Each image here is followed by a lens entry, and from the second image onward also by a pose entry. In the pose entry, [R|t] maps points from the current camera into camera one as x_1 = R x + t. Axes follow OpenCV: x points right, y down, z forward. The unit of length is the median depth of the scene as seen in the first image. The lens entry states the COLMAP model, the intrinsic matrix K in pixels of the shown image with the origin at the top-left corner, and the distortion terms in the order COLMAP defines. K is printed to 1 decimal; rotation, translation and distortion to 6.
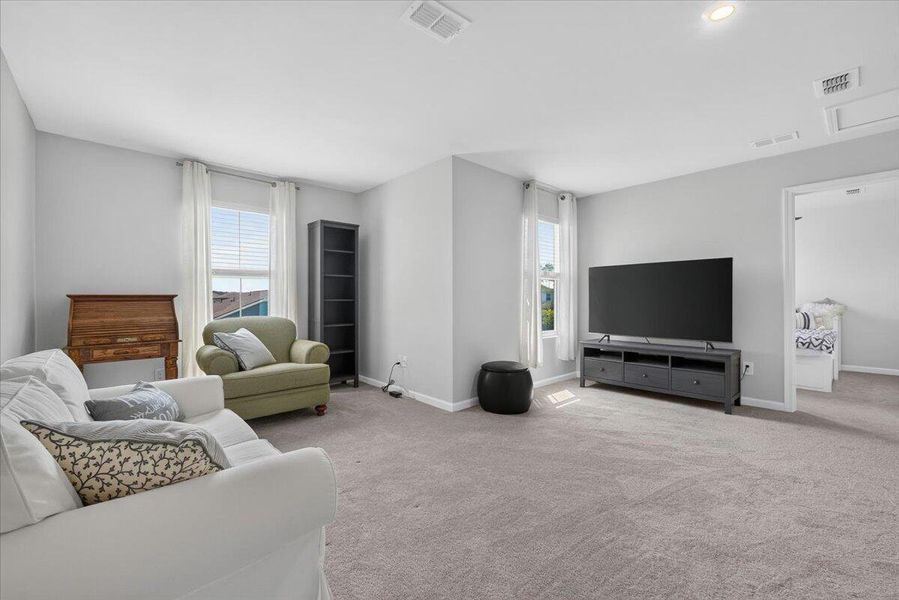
lens RADIAL K [[390.7, 0, 449.5], [0, 390.7, 300.0], [0, 0, 1]] dist [0.000463, 0.000036]
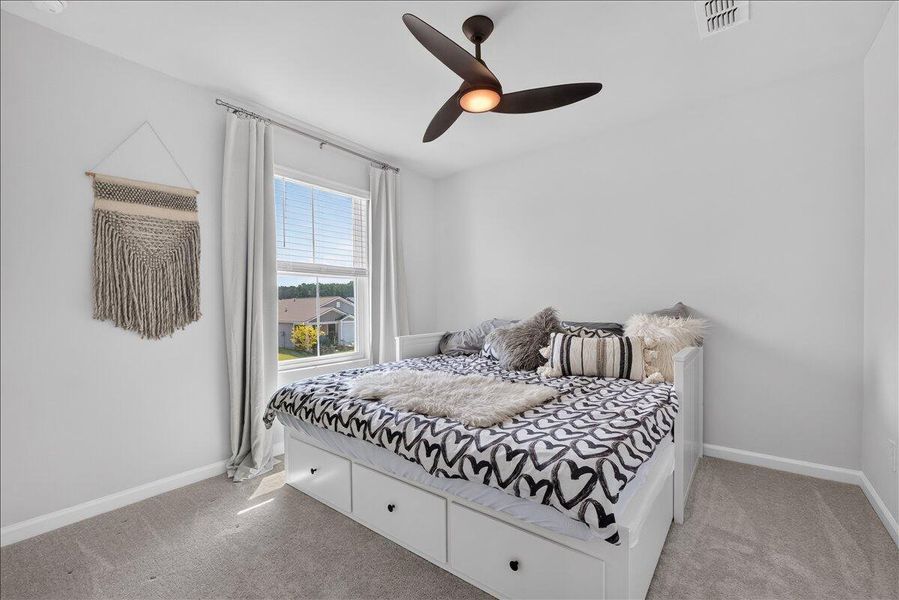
lens RADIAL K [[382.2, 0, 448.8], [0, 382.2, 313.5], [0, 0, 1]] dist [0.012546, -0.000019]
pose [[0.988595, -0.007753, 0.150399, 0.651148], [0.004274, 0.999716, 0.023442, -0.004819], [-0.150538, -0.022531, 0.988347, 0.610410]]
